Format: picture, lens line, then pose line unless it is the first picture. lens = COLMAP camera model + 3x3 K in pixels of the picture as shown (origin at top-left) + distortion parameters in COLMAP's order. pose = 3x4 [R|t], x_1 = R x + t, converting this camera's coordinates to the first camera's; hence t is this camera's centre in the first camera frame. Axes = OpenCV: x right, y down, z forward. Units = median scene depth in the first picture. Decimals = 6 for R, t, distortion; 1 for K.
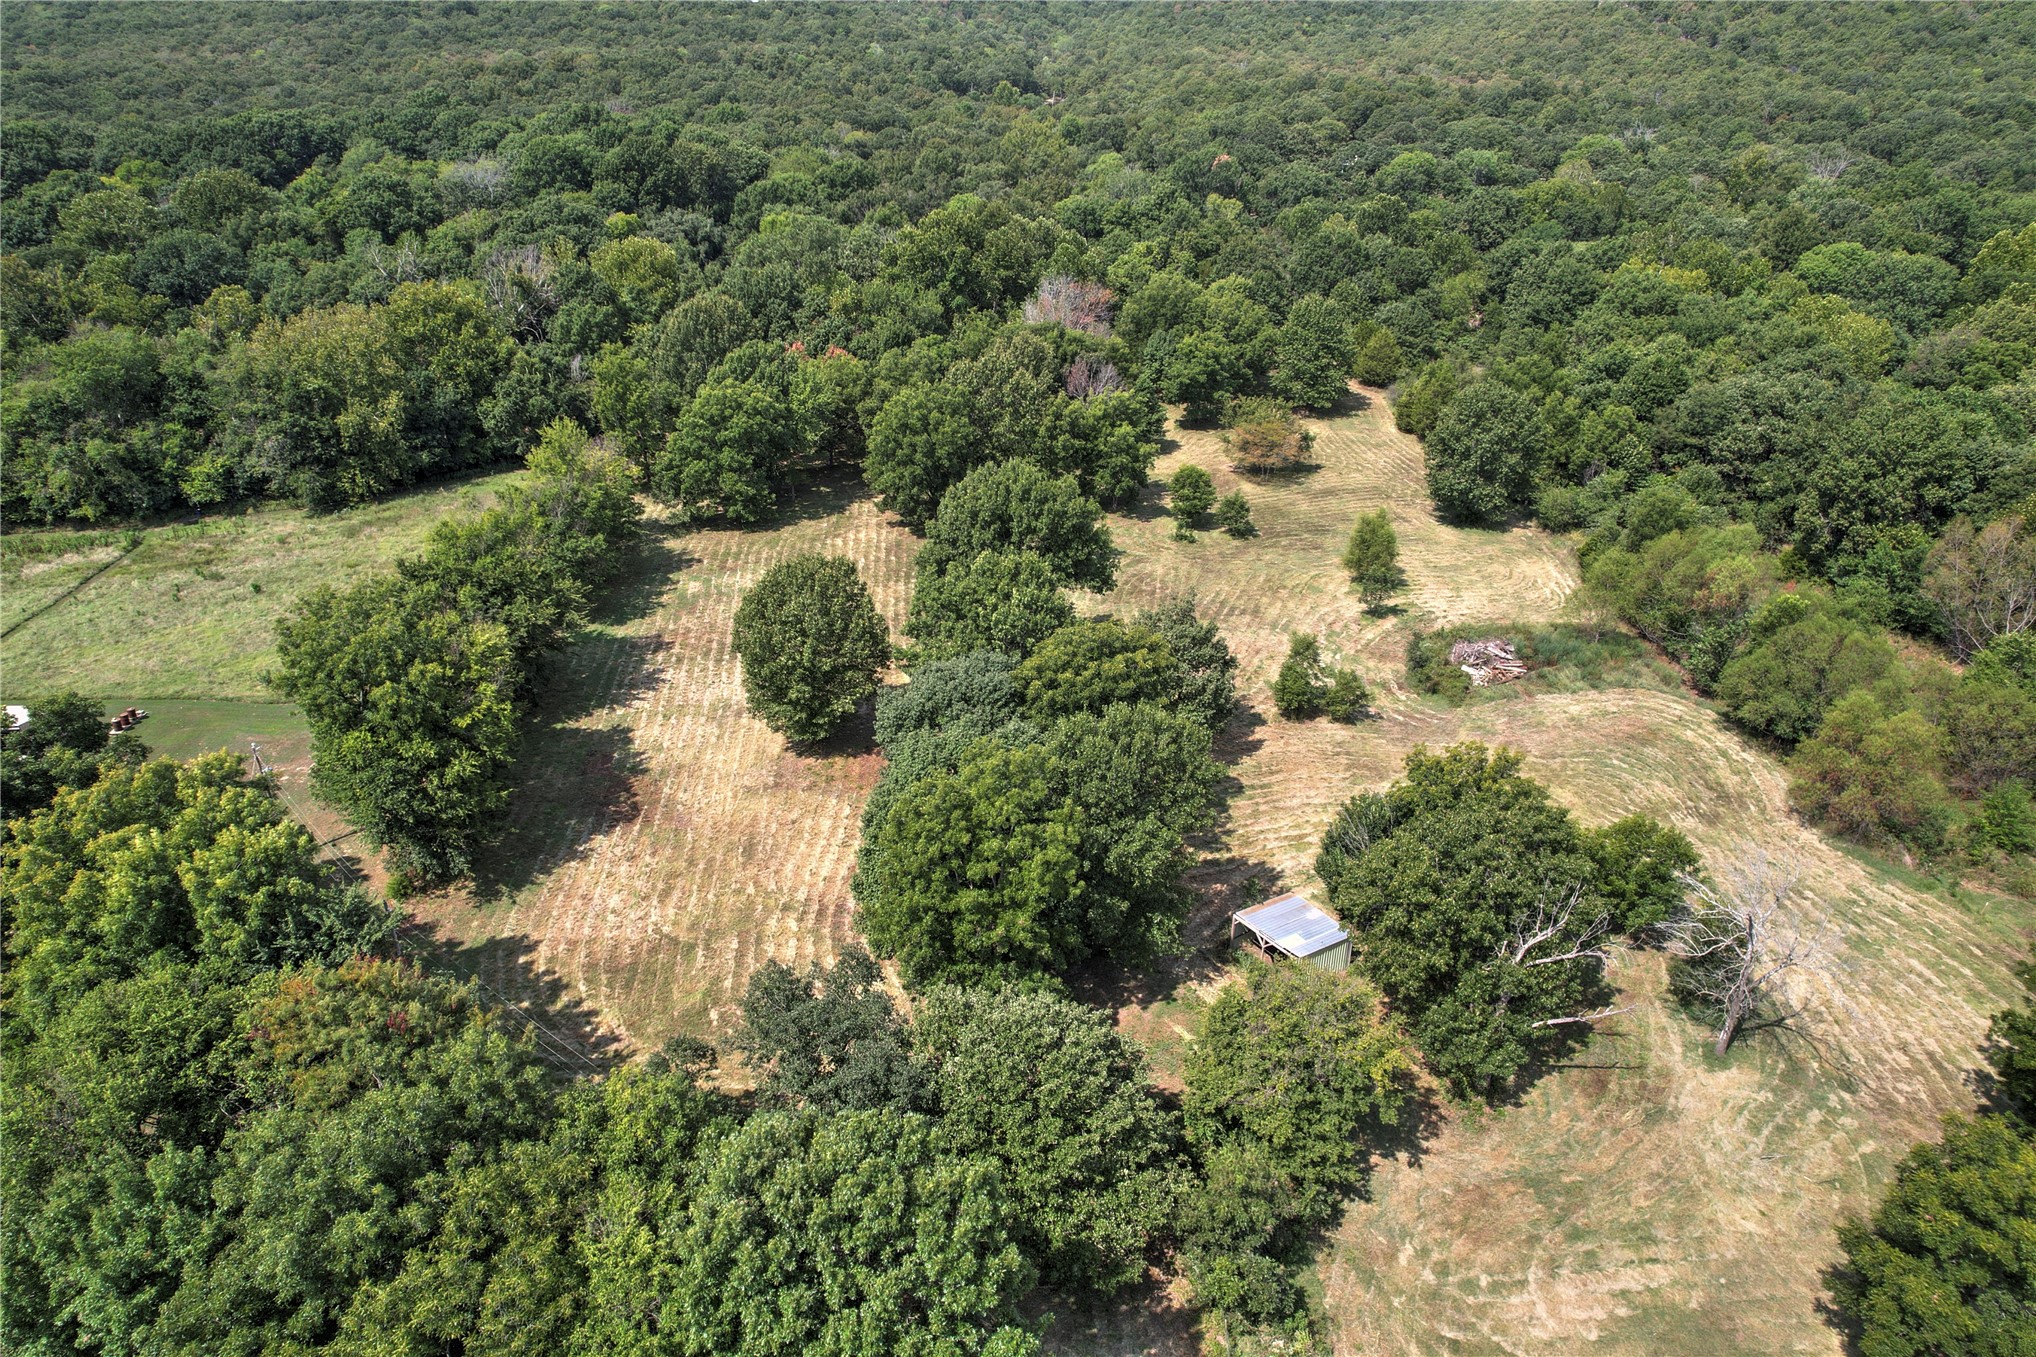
lens RADIAL K [[1300.9, 0, 1018.0], [0, 1300.9, 678.5], [0, 0, 1]] dist [-0.073765, 0.066063]
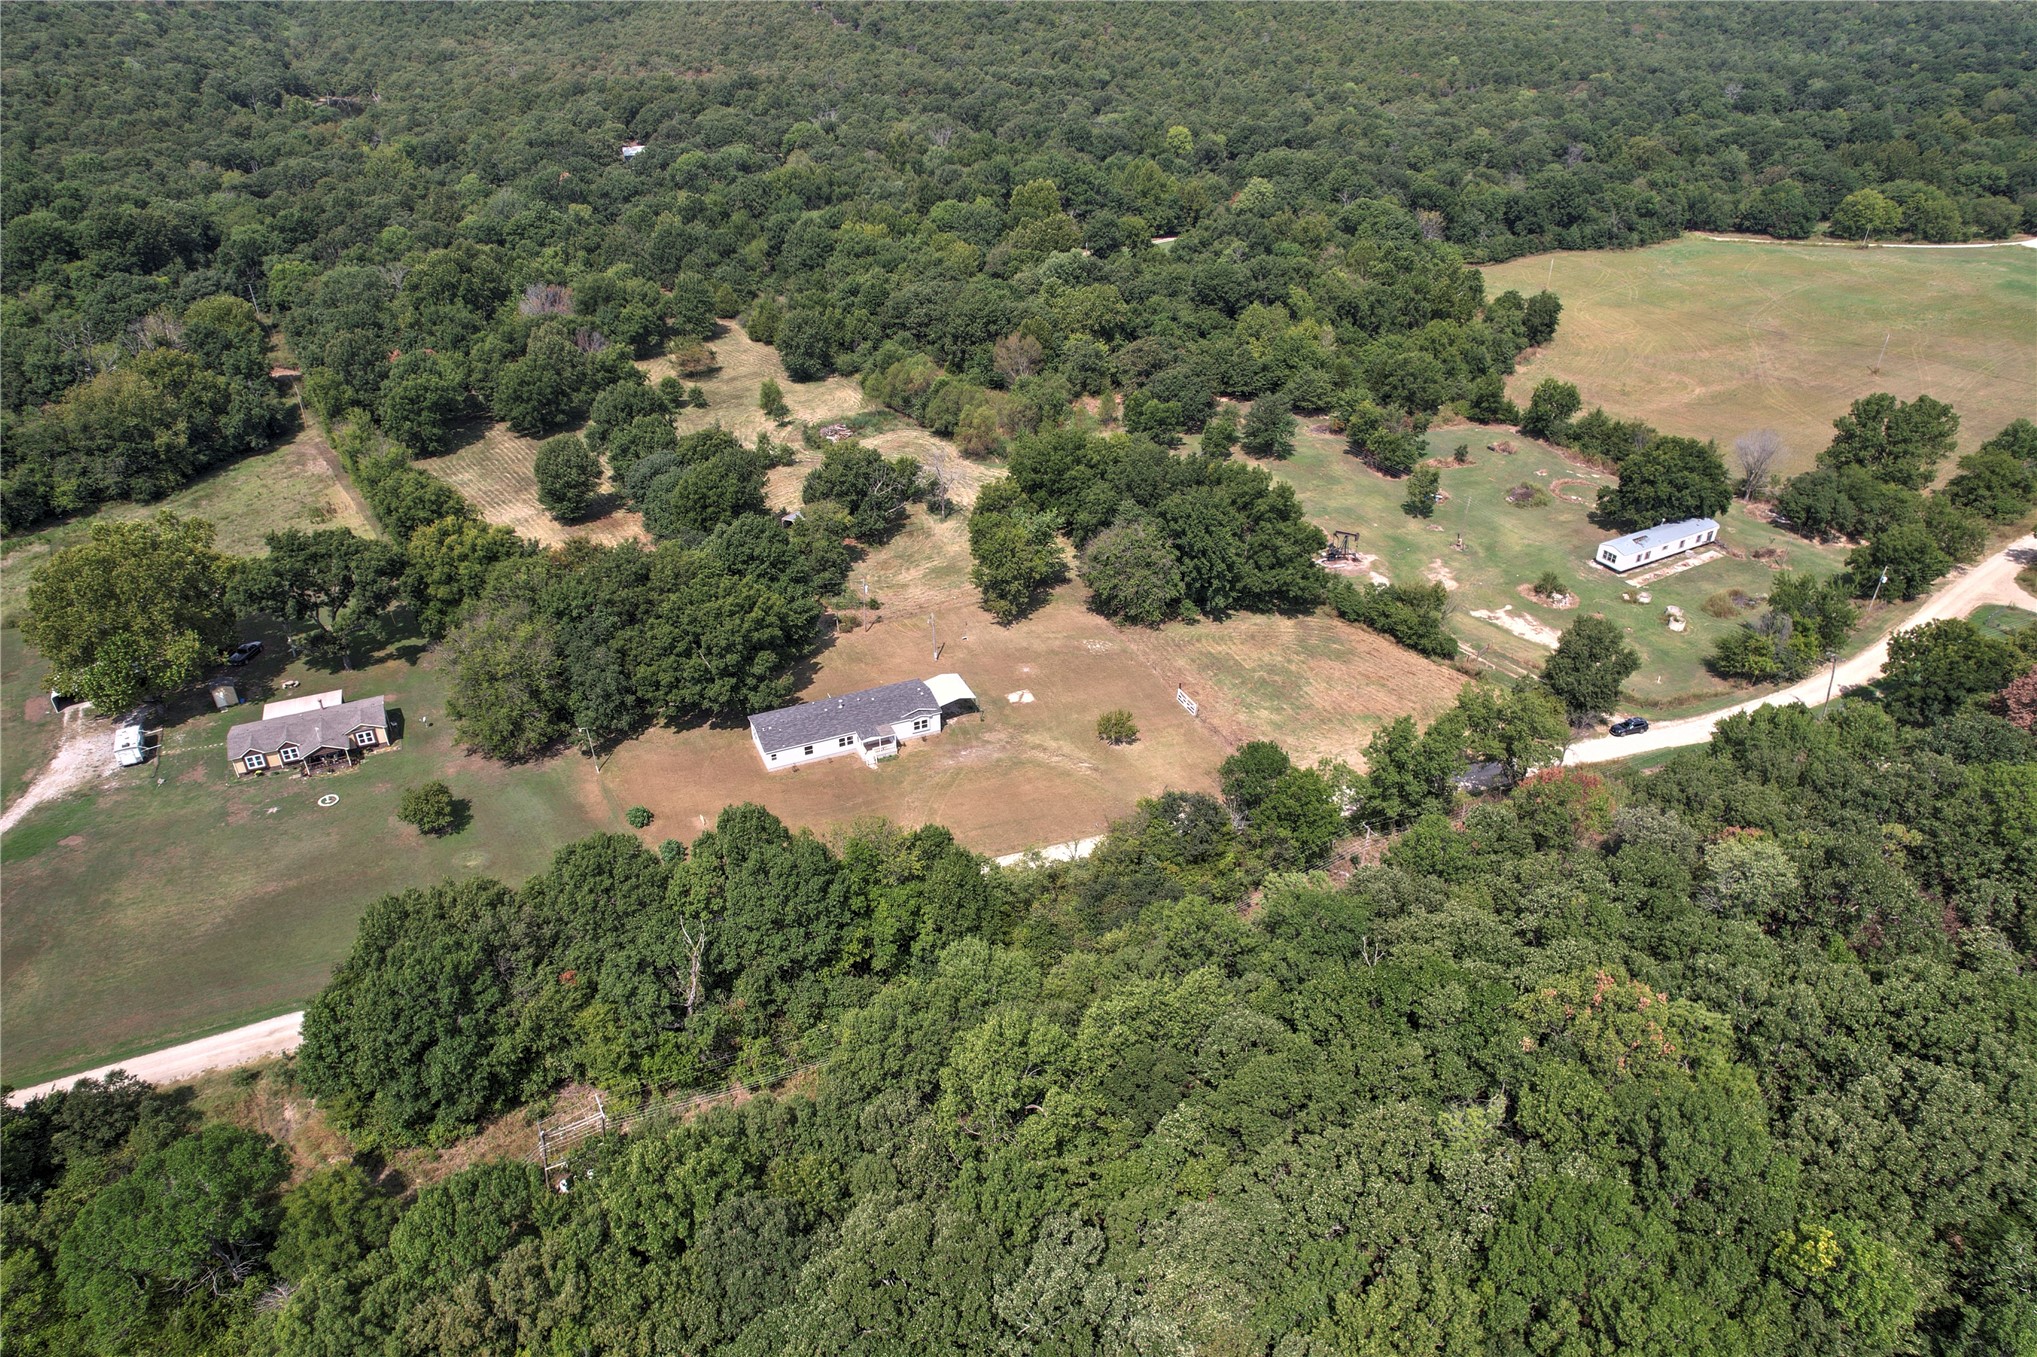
lens RADIAL K [[1301.5, 0, 1018.5], [0, 1301.5, 678.5], [0, 0, 1]] dist [-0.073765, 0.066063]
pose [[0.845432, -0.279021, 0.455403, -0.382957], [0.251065, 0.960222, 0.122230, 0.147929], [-0.471393, 0.010999, 0.881855, -0.847809]]
